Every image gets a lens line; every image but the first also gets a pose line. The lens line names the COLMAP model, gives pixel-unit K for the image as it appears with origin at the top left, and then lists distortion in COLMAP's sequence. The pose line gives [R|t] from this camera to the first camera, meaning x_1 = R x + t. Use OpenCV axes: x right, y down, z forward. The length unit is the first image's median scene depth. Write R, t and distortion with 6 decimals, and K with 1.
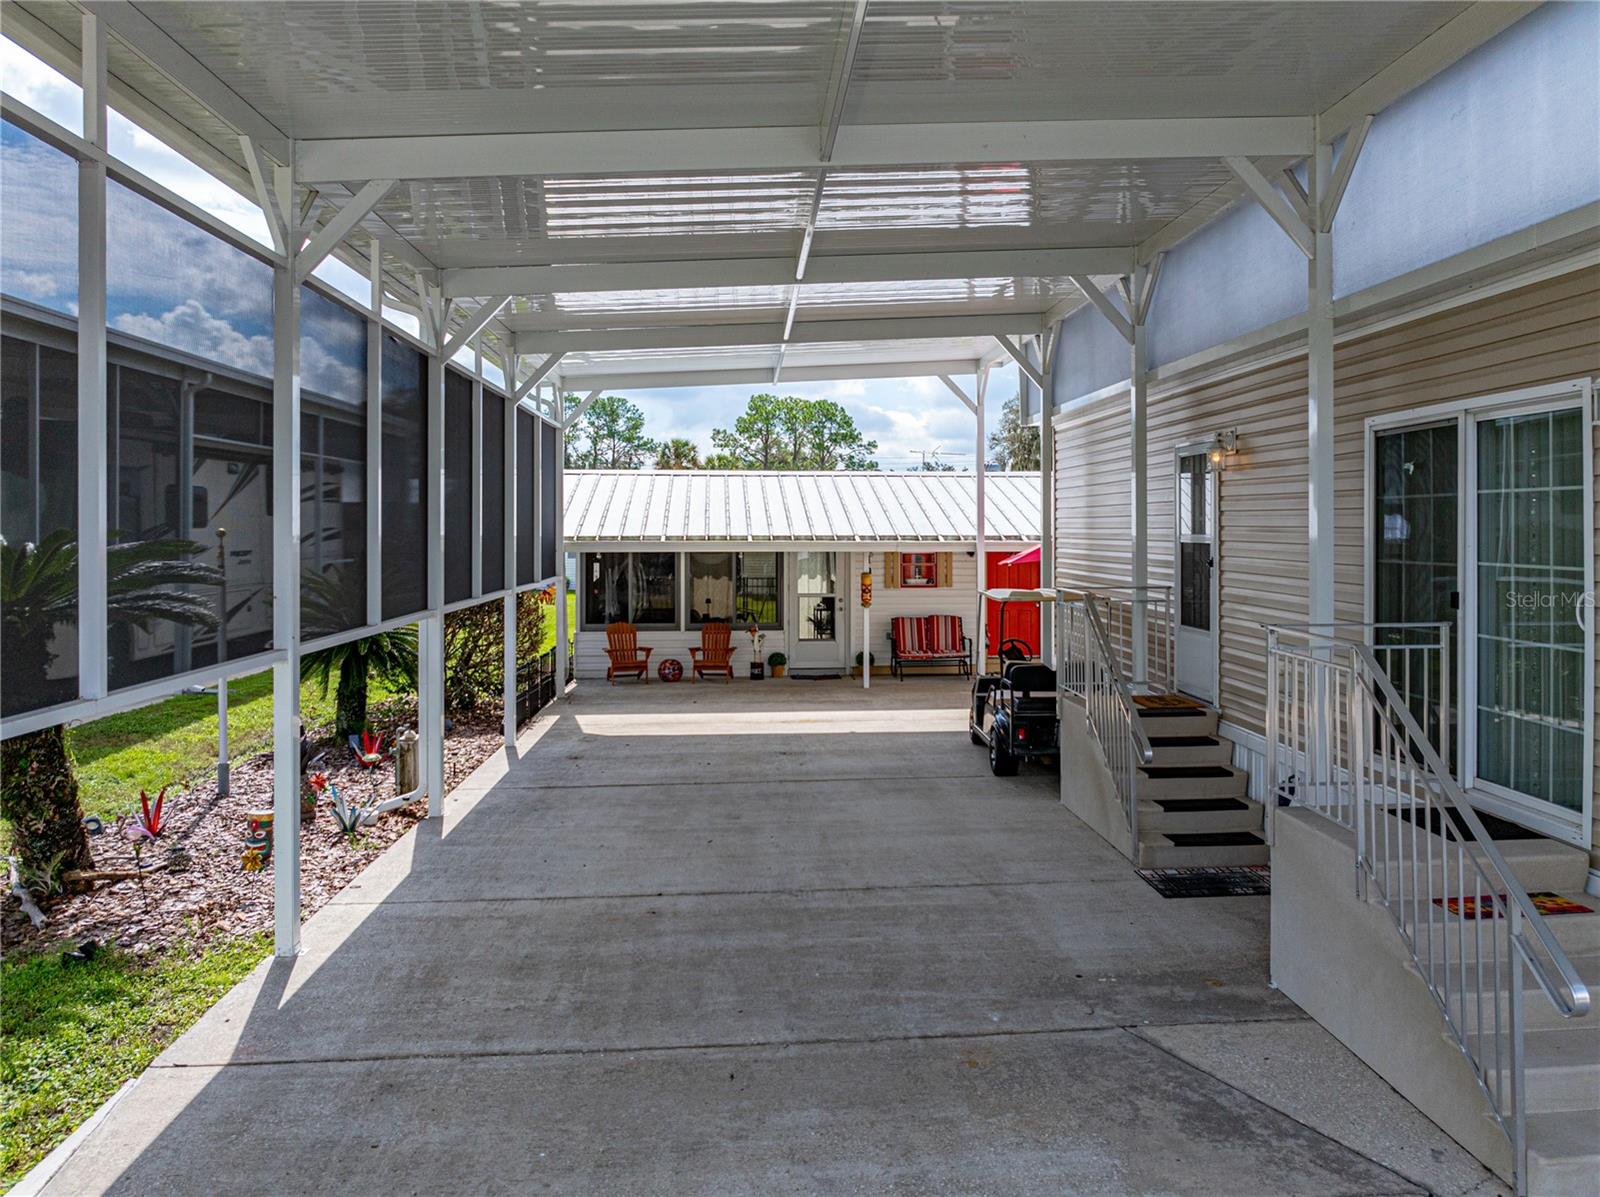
lens RADIAL K [[1161.4, 0, 839.4], [0, 1161.4, 538.4], [0, 0, 1]] dist [-0.030687, 0.006305]
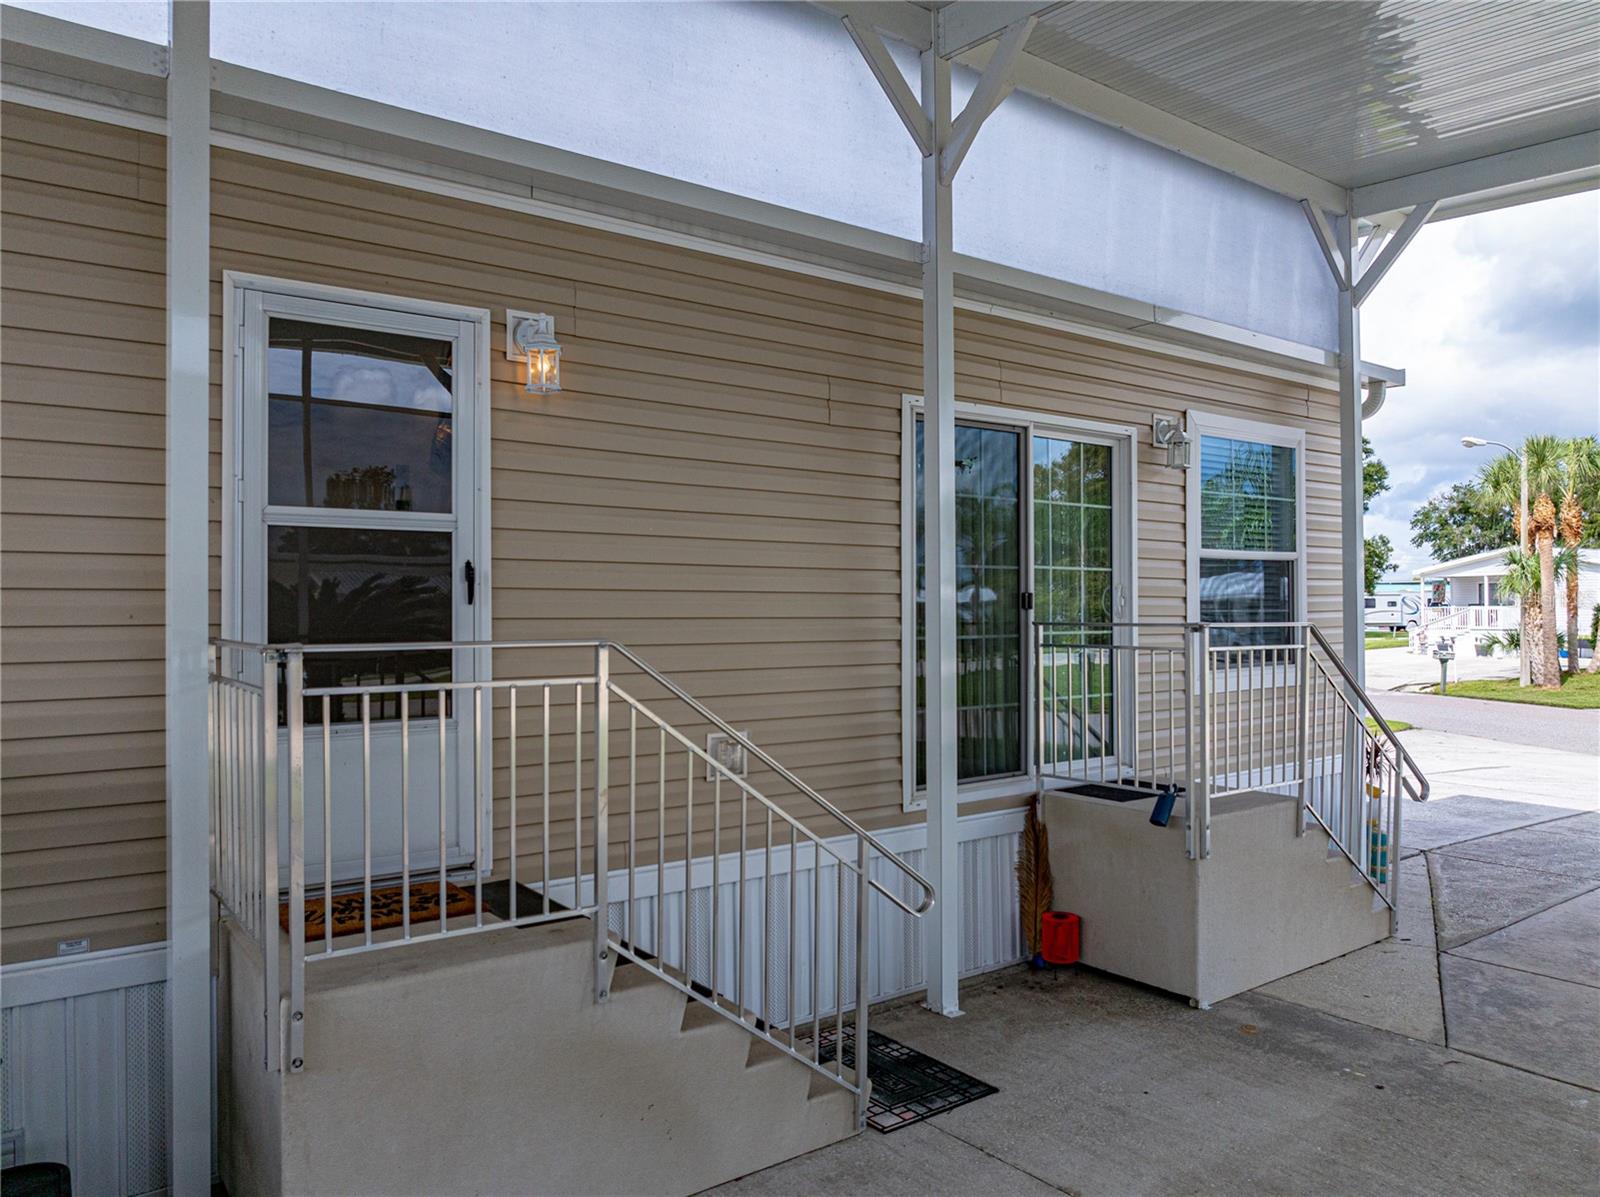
lens RADIAL K [[1118.0, 0, 805.6], [0, 1118.0, 572.3], [0, 0, 1]] dist [-0.032715, 0.013630]
pose [[-0.523784, 0.016242, 0.851696, -0.150285], [0.005146, 0.999860, -0.015902, 0.029149], [-0.851836, -0.003947, -0.523794, 1.138973]]
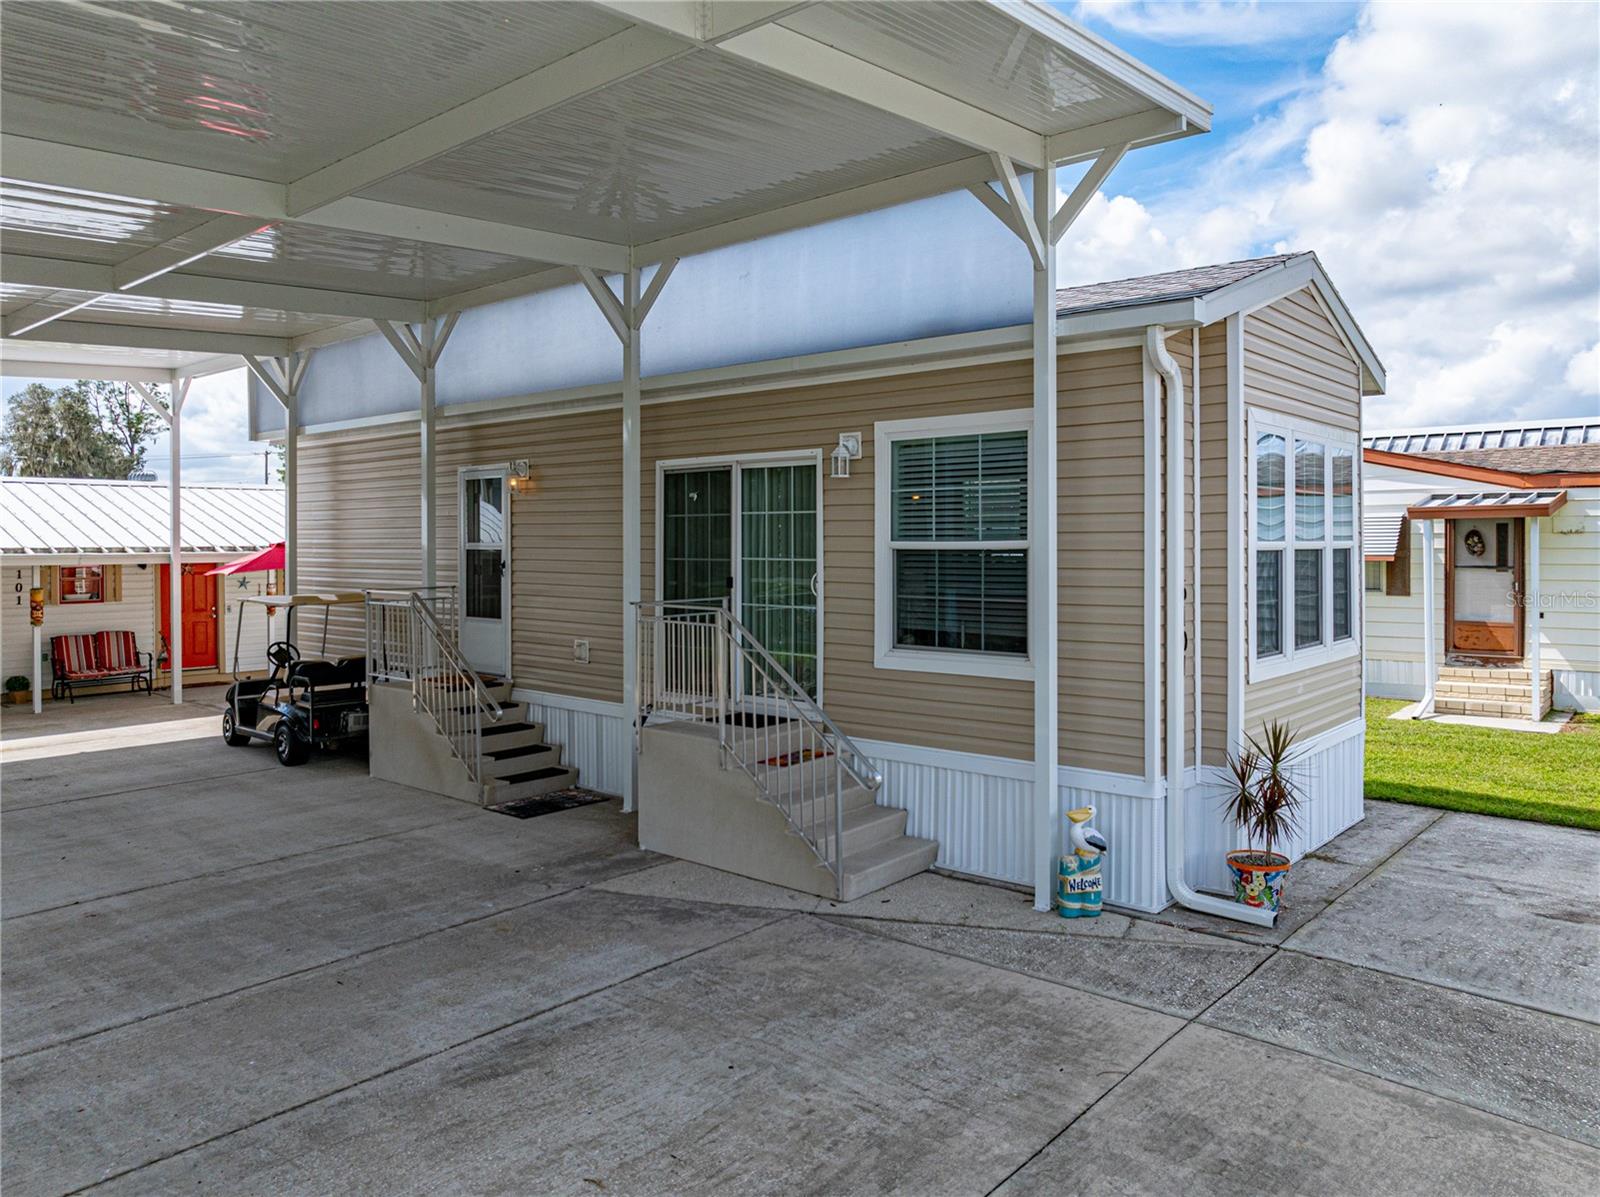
lens RADIAL K [[1118.0, 0, 805.6], [0, 1118.0, 572.3], [0, 0, 1]] dist [-0.032715, 0.013630]
pose [[0.711049, -0.022832, 0.702772, -0.301219], [0.009025, 0.999687, 0.023347, 0.003585], [-0.703085, -0.010258, 0.711032, -0.098379]]
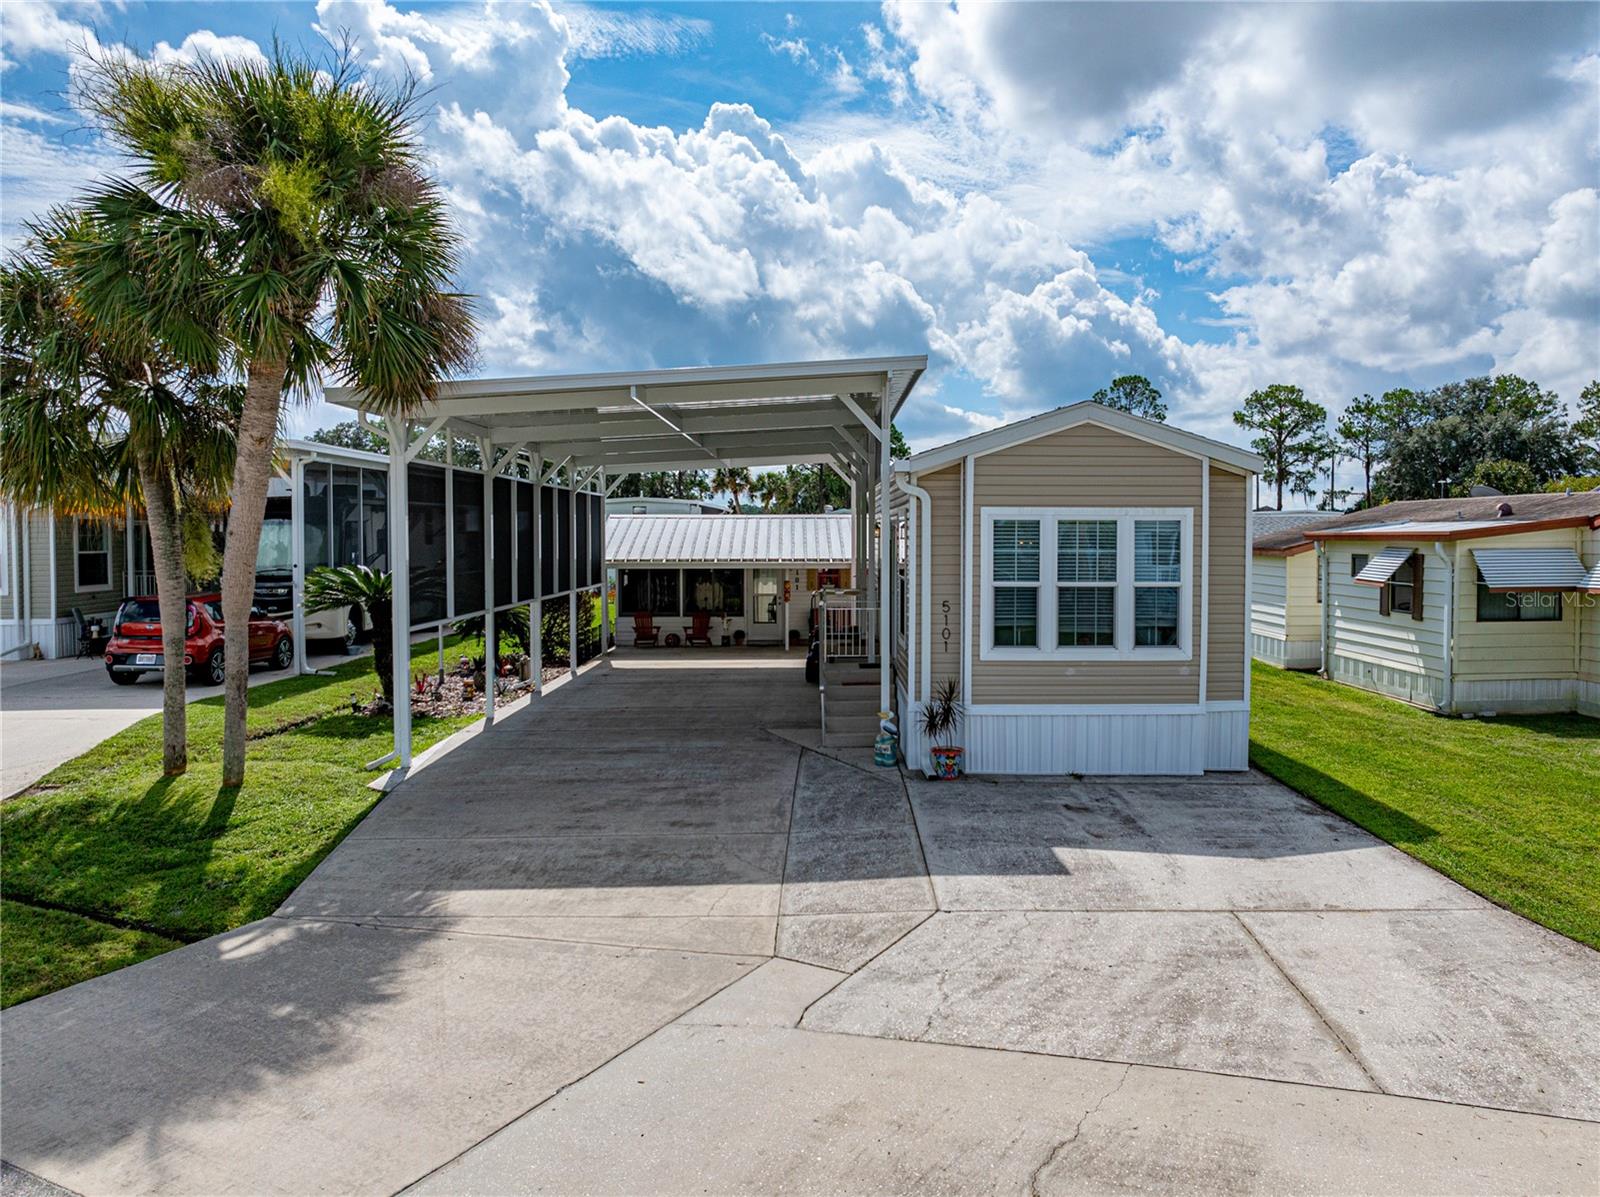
lens RADIAL K [[1178.0, 0, 846.5], [0, 1178.0, 576.0], [0, 0, 1]] dist [-0.042171, 0.028900]
pose [[0.998199, 0.001291, -0.059971, 0.397864], [0.000347, 0.999628, 0.027289, -0.044498], [0.059984, -0.027260, 0.997827, -1.277019]]
